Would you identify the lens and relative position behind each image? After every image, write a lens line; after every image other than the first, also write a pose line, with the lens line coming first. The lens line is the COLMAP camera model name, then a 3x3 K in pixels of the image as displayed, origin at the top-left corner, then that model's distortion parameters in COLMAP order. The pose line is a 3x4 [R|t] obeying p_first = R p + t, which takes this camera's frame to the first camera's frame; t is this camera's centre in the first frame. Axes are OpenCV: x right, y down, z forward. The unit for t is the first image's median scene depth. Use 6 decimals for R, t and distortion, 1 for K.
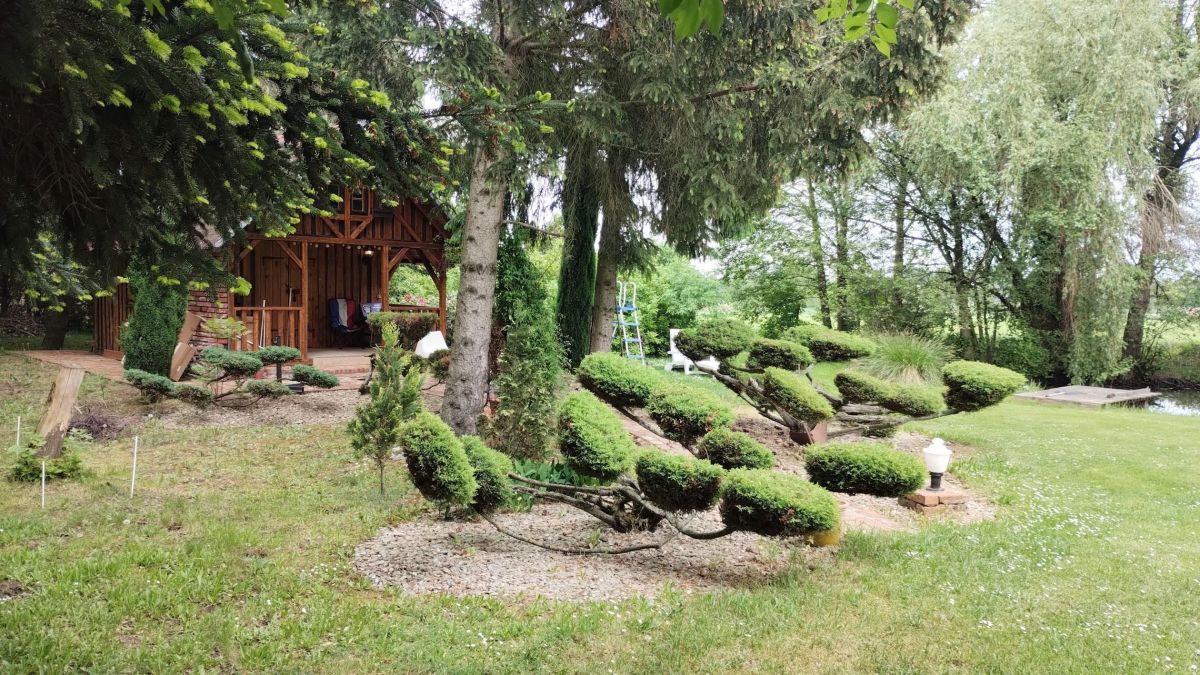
lens RADIAL K [[993.1, 0, 600.0], [0, 993.1, 337.5], [0, 0, 1]] dist [0.045769, -0.004406]
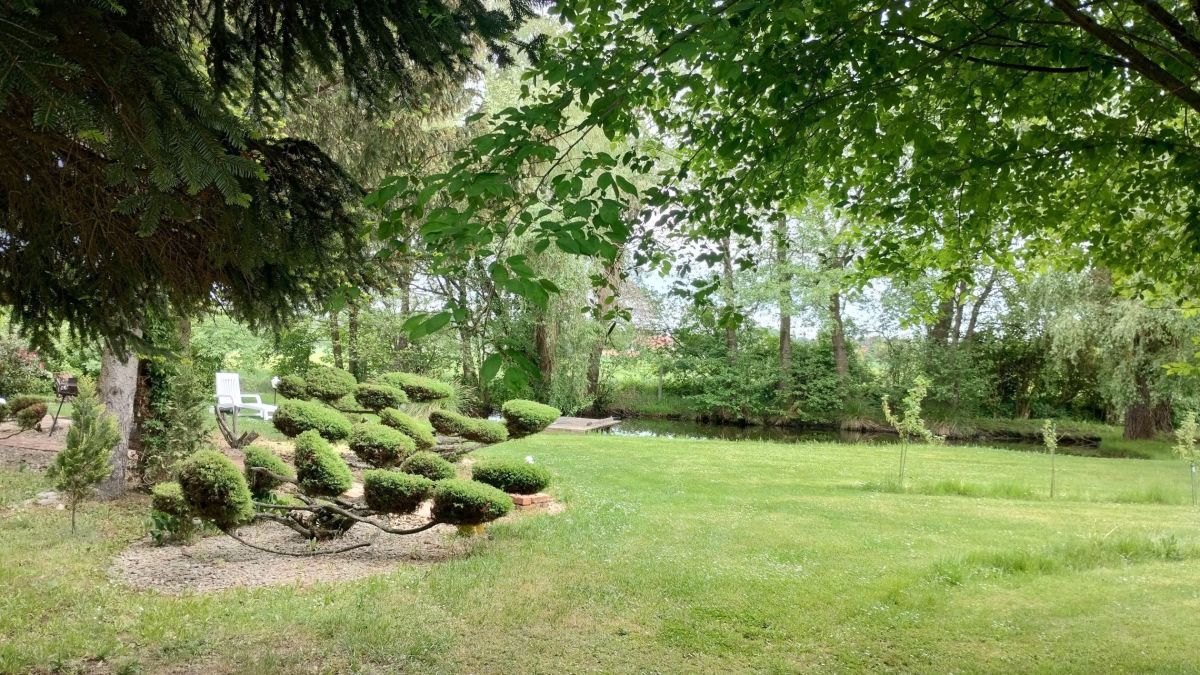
lens RADIAL K [[993.1, 0, 600.0], [0, 993.1, 337.5], [0, 0, 1]] dist [0.045769, -0.004406]
pose [[0.865751, 0.014306, 0.500271, -0.155466], [0.004678, 0.999316, -0.036673, -0.007823], [-0.500454, 0.034089, 0.865092, -0.145348]]
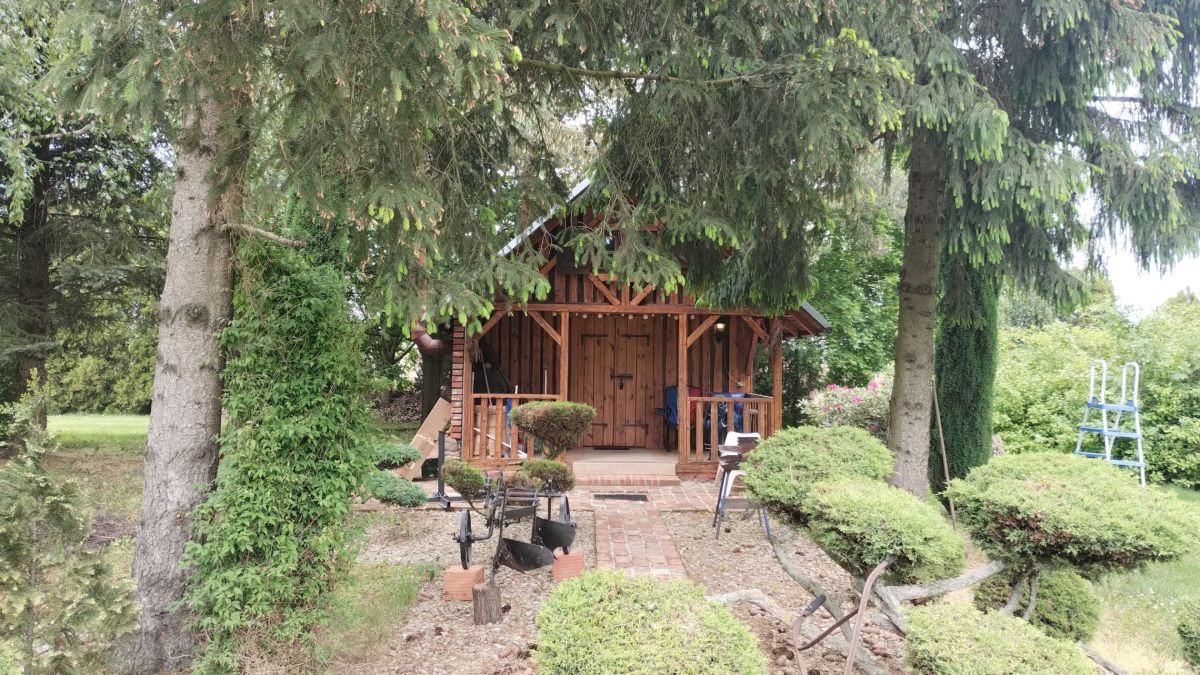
lens RADIAL K [[993.1, 0, 600.0], [0, 993.1, 337.5], [0, 0, 1]] dist [0.045769, -0.004406]
pose [[0.749956, -0.026700, -0.660949, 0.286276], [-0.036416, 0.996003, -0.081556, -0.015632], [0.660485, 0.085233, 0.745986, 0.523937]]
